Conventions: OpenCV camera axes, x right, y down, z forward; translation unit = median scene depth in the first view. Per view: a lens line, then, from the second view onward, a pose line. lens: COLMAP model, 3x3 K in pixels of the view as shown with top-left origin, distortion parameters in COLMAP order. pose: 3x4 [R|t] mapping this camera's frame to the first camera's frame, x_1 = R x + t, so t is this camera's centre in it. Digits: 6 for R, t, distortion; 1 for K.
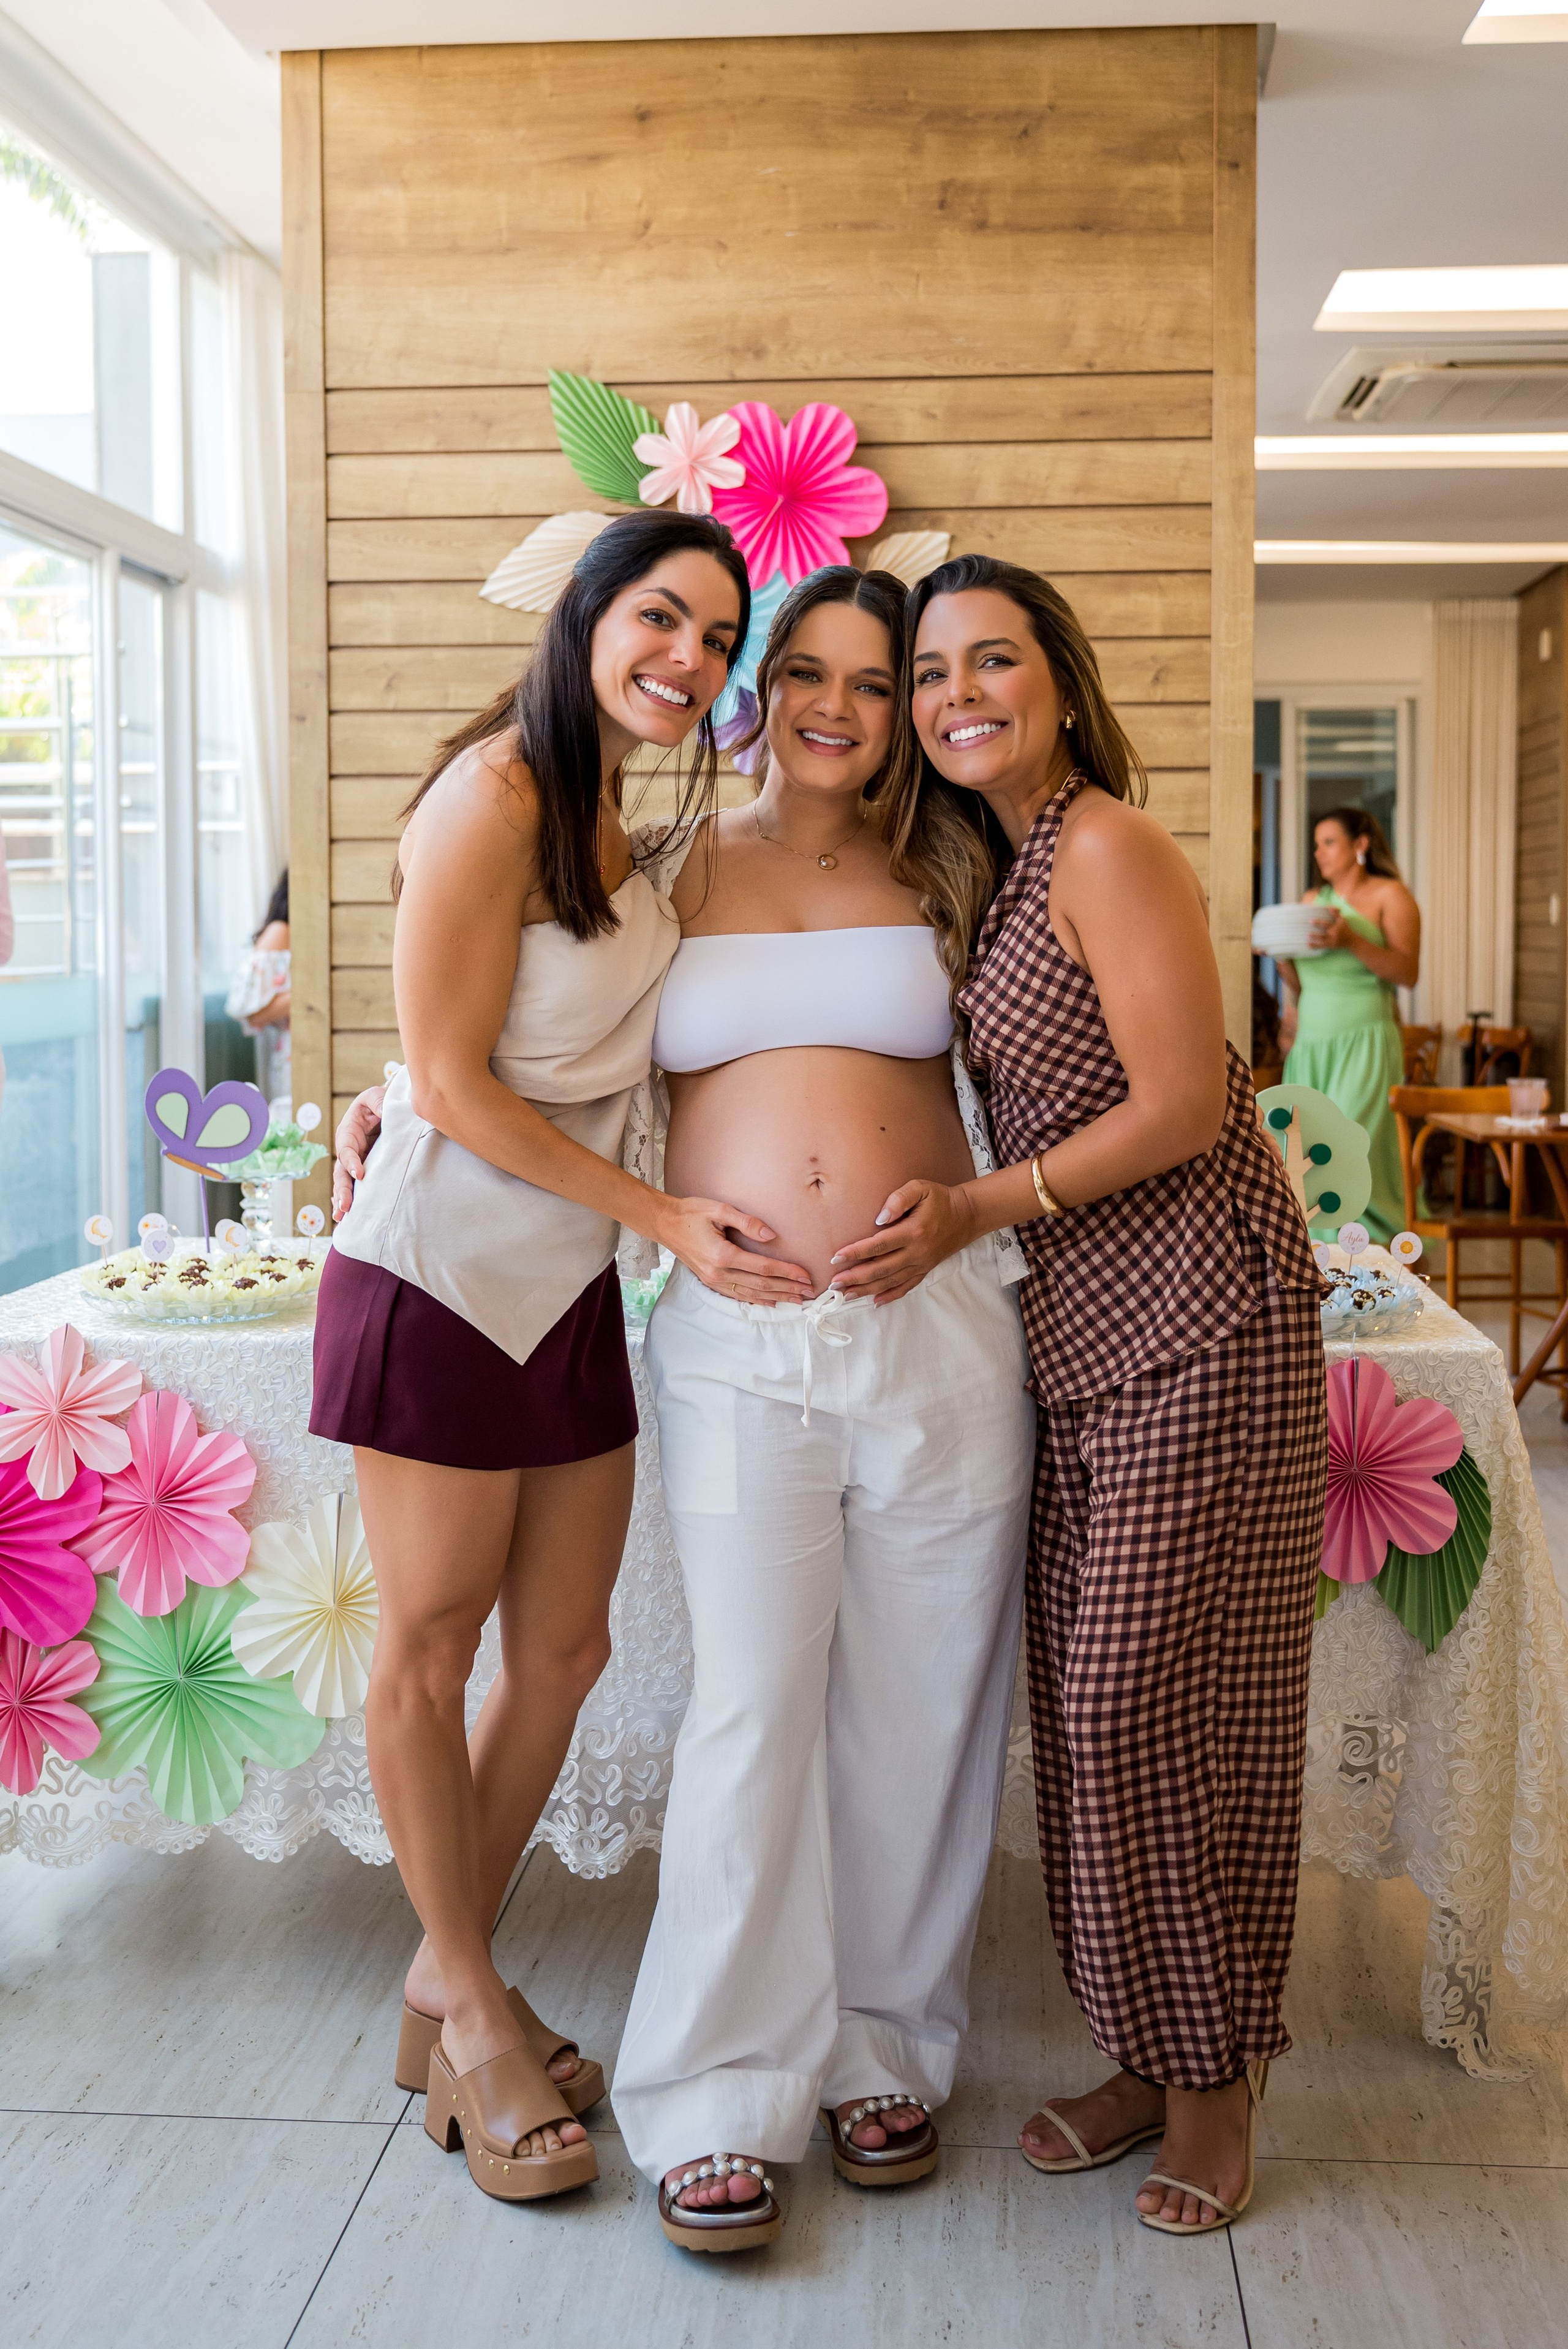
lens RADIAL K [[2493.4, 0, 810.0], [0, 2493.4, 1018.8], [0, 0, 1]] dist [0.068771, -0.162186]
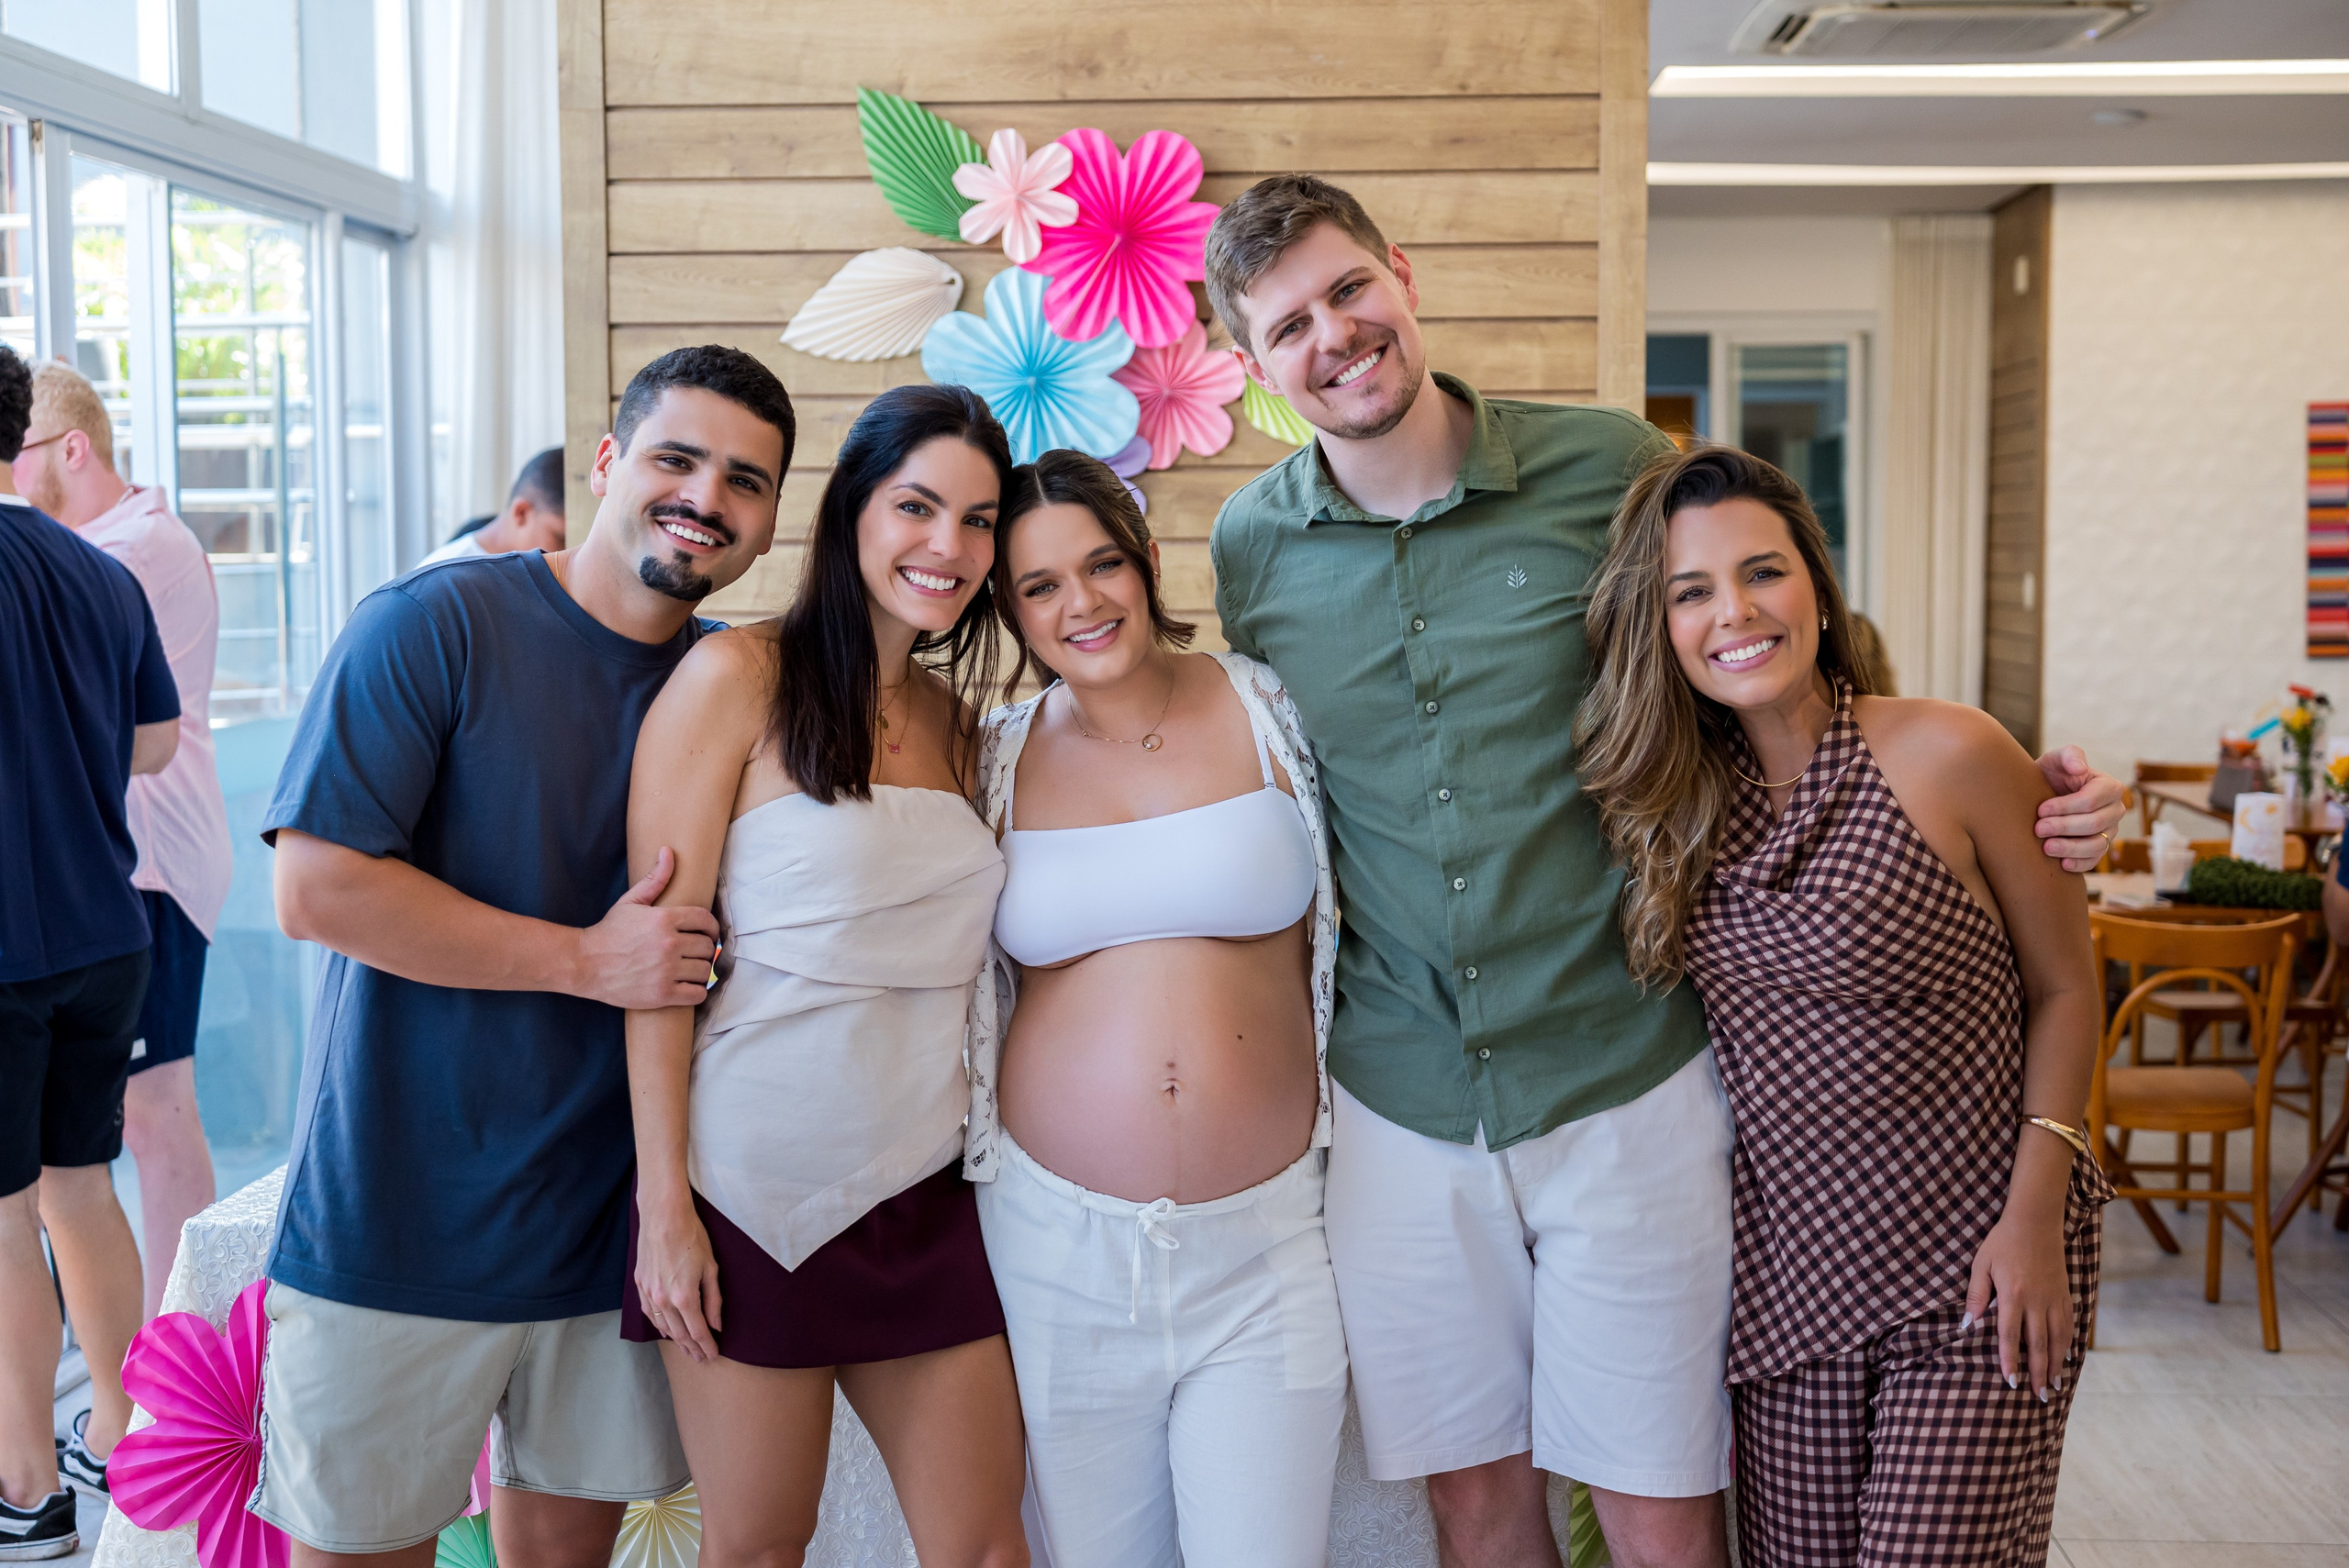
lens RADIAL K [[3043.9, 0, 1174.5], [0, 3043.9, 784.0], [0, 0, 1]] dist [0.050512, -0.038298]
pose [[0.999962, -0.001485, 0.008633, -0.001112], [0.001169, 0.999333, 0.036486, -0.051401], [-0.008682, -0.036475, 0.999297, -0.096243]]
